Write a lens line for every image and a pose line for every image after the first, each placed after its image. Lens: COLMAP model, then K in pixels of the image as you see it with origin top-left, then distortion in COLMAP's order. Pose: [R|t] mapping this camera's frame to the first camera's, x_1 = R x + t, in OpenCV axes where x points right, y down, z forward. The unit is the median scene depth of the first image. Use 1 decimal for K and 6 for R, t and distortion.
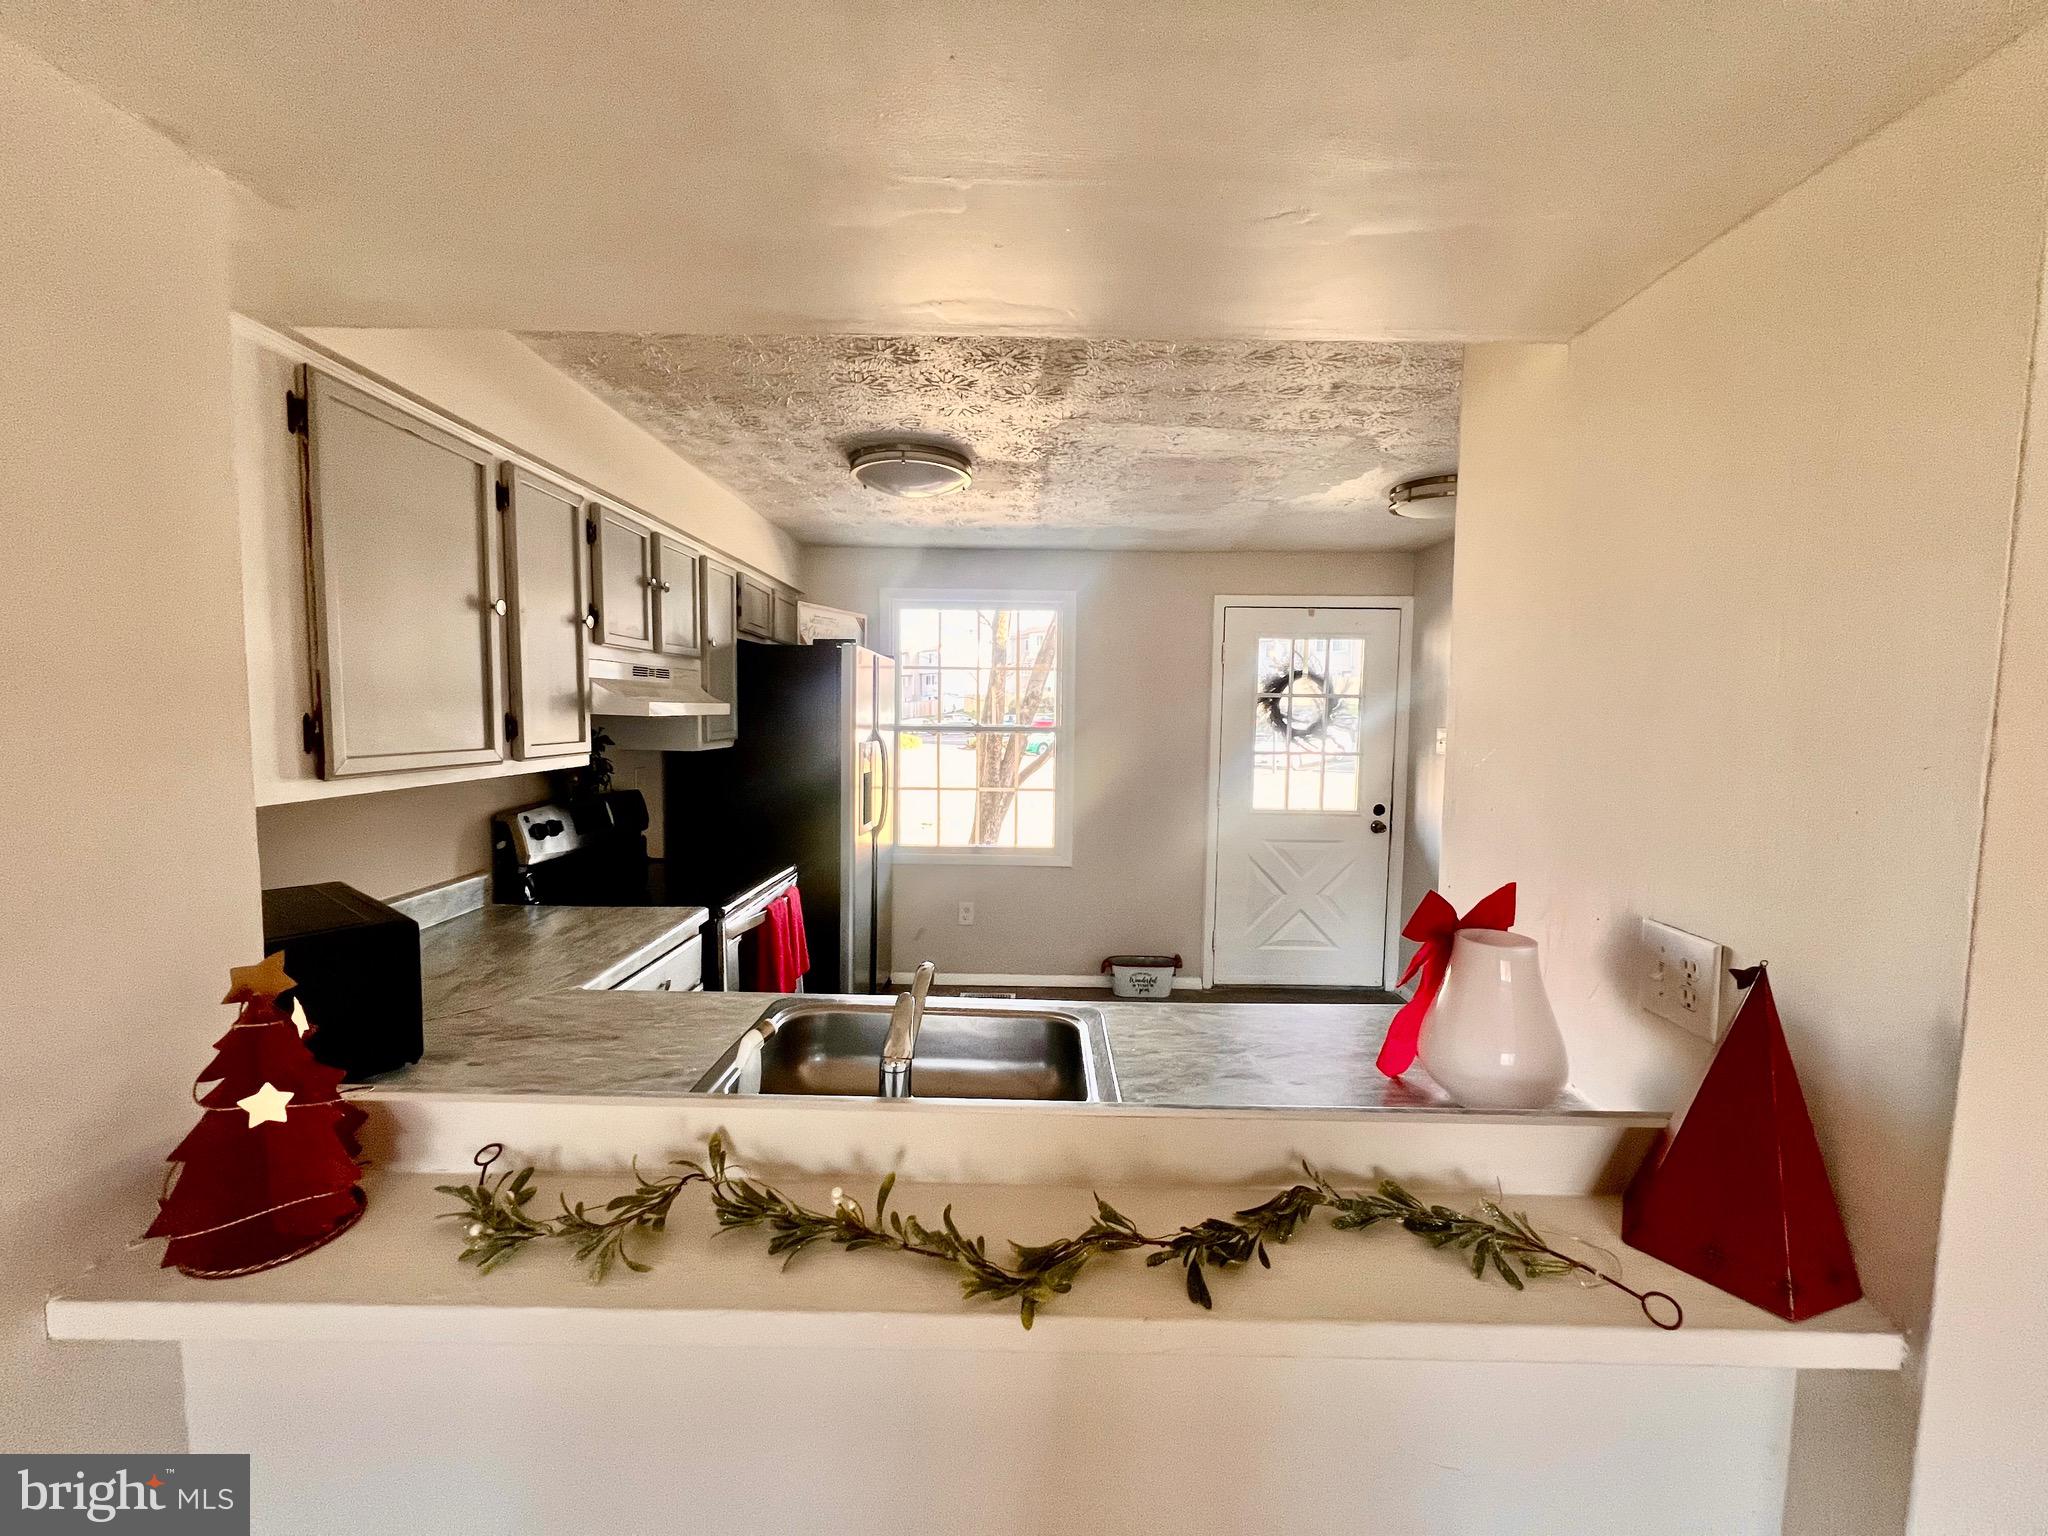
lens RADIAL K [[817.5, 0, 1024.9], [0, 817.5, 770.8], [0, 0, 1]] dist [-0.000024, -0.000025]
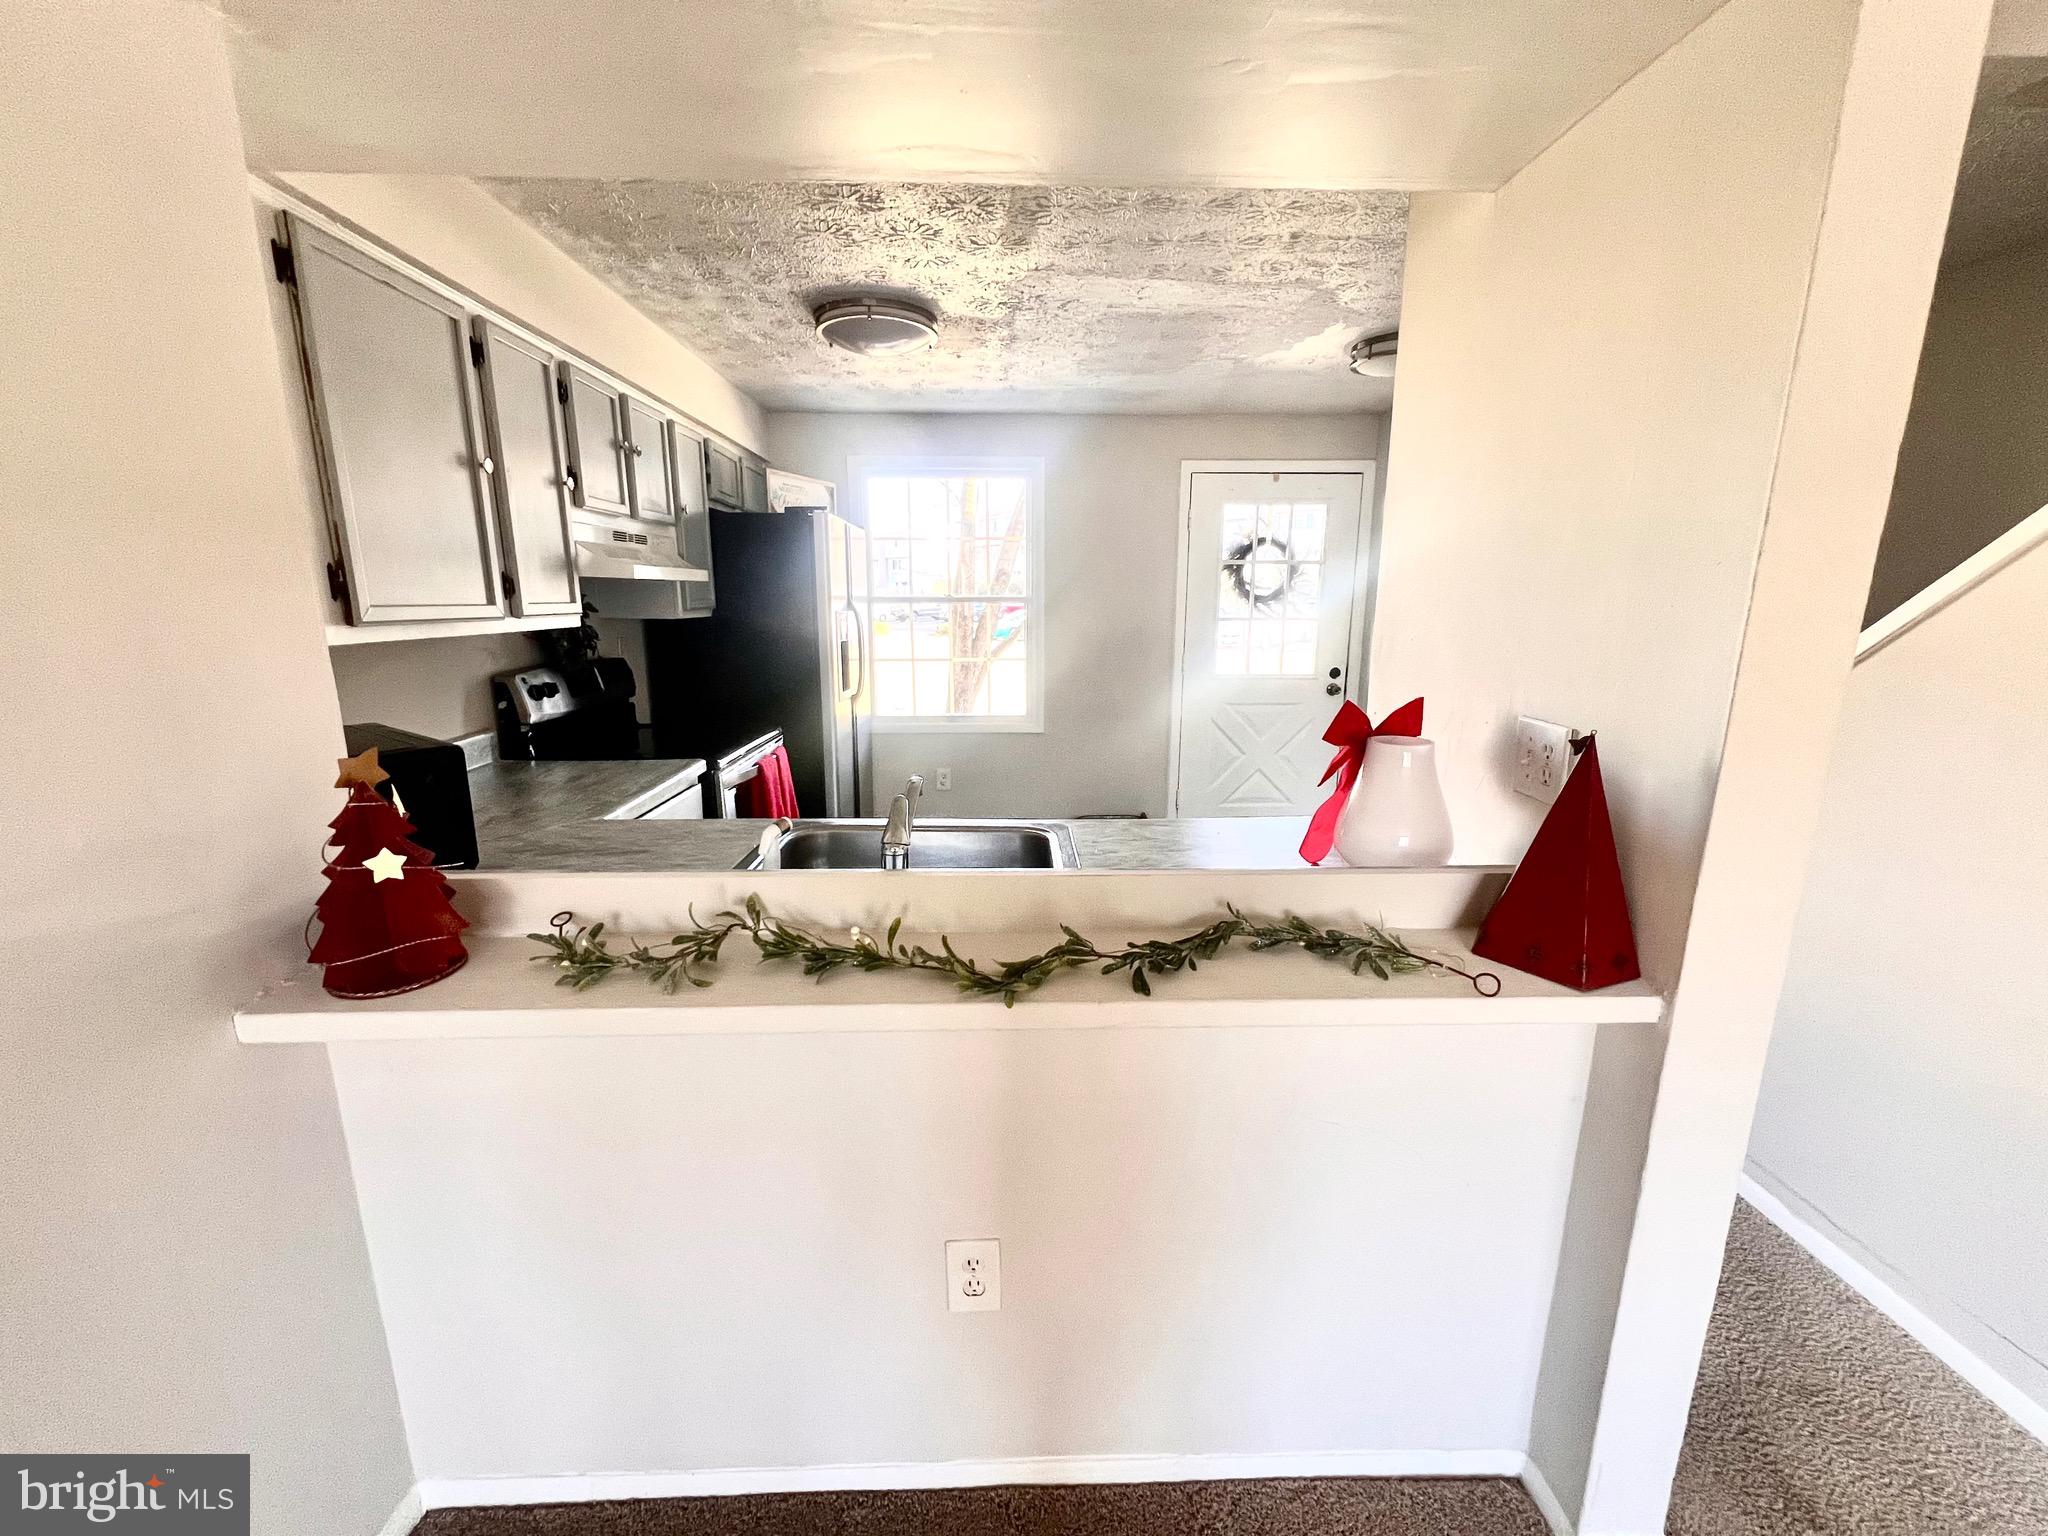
lens RADIAL K [[817.5, 0, 1024.9], [0, 817.5, 770.8], [0, 0, 1]] dist [-0.000024, -0.000025]
pose [[0.999271, -0.020351, 0.032313, -0.002505], [0.015720, 0.990363, 0.137600, 0.043228], [-0.034802, -0.136992, 0.989961, -0.086260]]
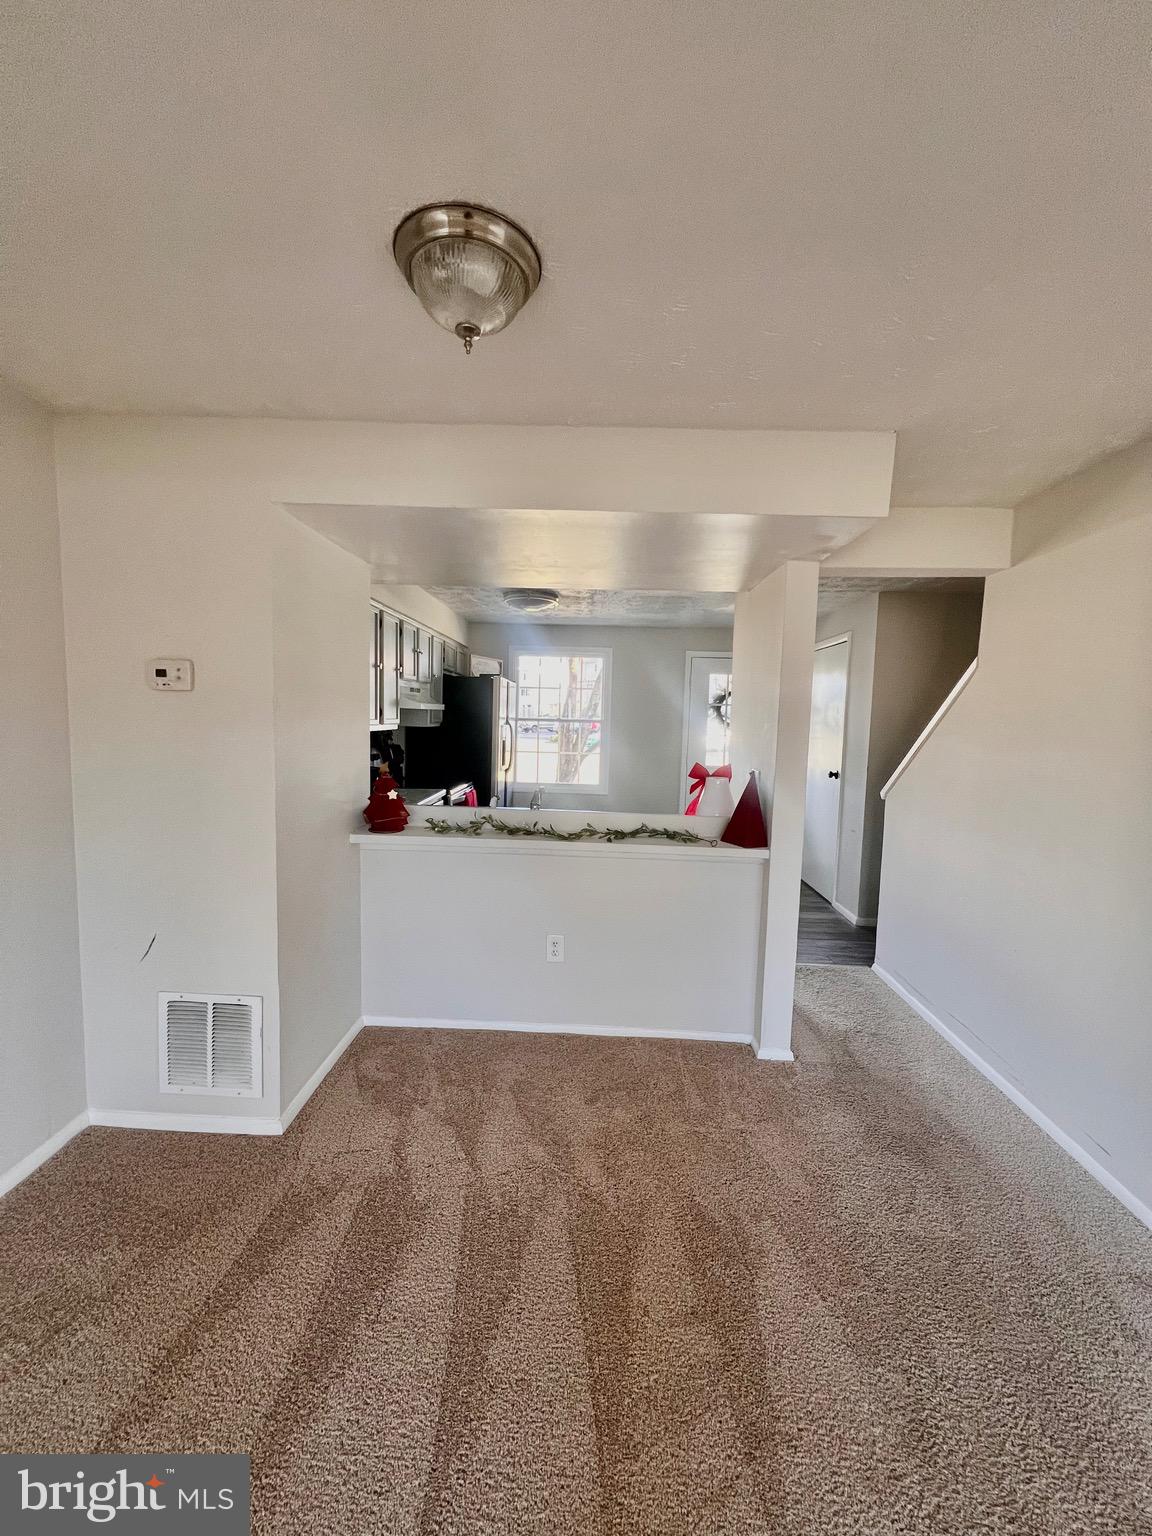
lens RADIAL K [[613.1, 0, 574.8], [0, 613.1, 768.3], [0, 0, 1]] dist [-0.000024, -0.000025]
pose [[0.999408, 0.015148, -0.030895, 0.046484], [-0.014786, 0.999820, 0.011896, 0.083174], [0.031070, -0.011433, 0.999452, -0.823391]]
